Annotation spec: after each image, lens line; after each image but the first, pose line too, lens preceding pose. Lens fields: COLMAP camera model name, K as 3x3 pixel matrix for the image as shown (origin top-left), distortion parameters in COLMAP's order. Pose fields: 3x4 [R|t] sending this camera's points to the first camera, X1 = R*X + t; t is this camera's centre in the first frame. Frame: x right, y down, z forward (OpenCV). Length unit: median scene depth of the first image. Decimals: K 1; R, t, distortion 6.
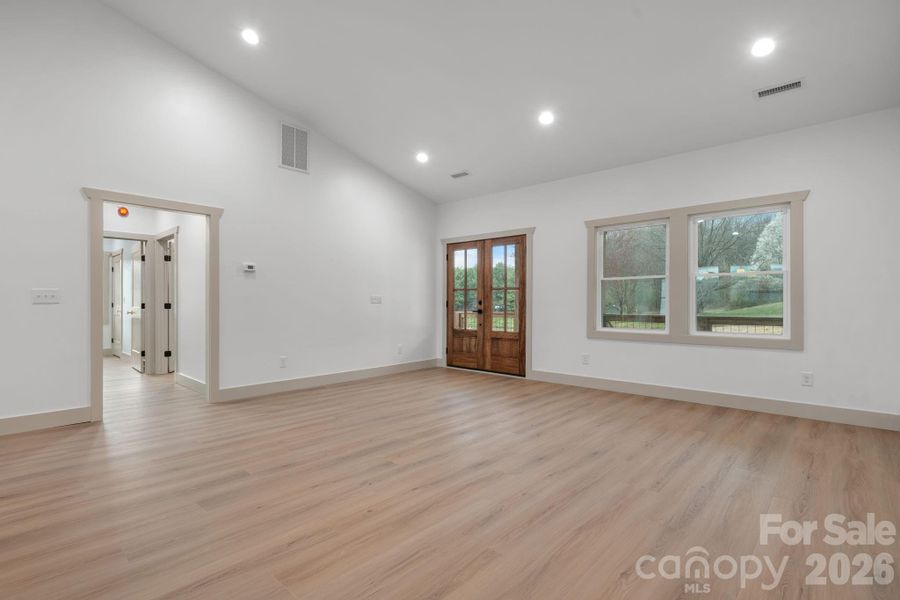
lens RADIAL K [[424.7, 0, 448.5], [0, 424.7, 302.5], [0, 0, 1]] dist [-0.001062, 0.000171]
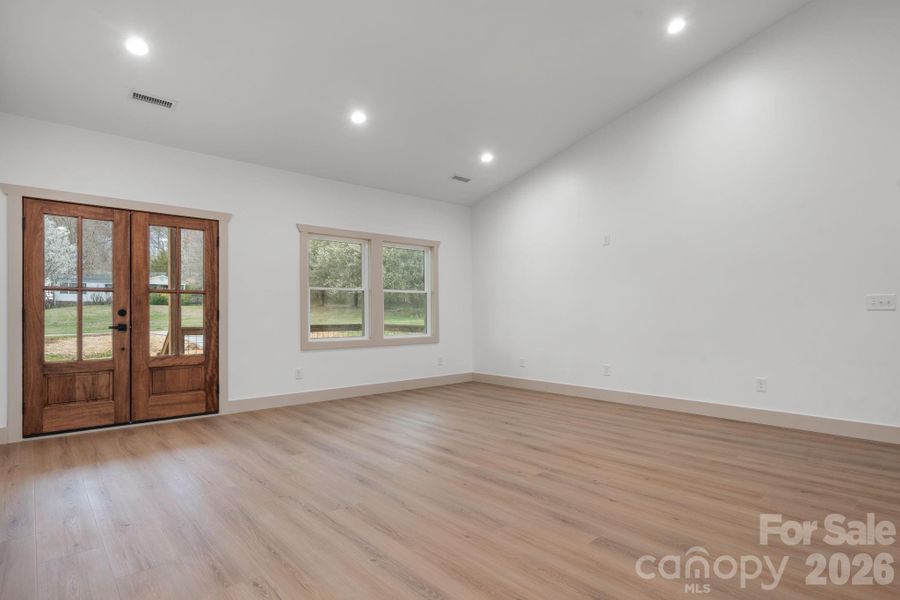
lens RADIAL K [[459.0, 0, 445.0], [0, 459.0, 314.3], [0, 0, 1]] dist [-0.005304, -0.000379]
pose [[0.121131, -0.002390, 0.992634, -0.571800], [0.001723, 0.999996, 0.002198, 0.002125], [-0.992635, 0.001444, 0.121134, 0.513672]]
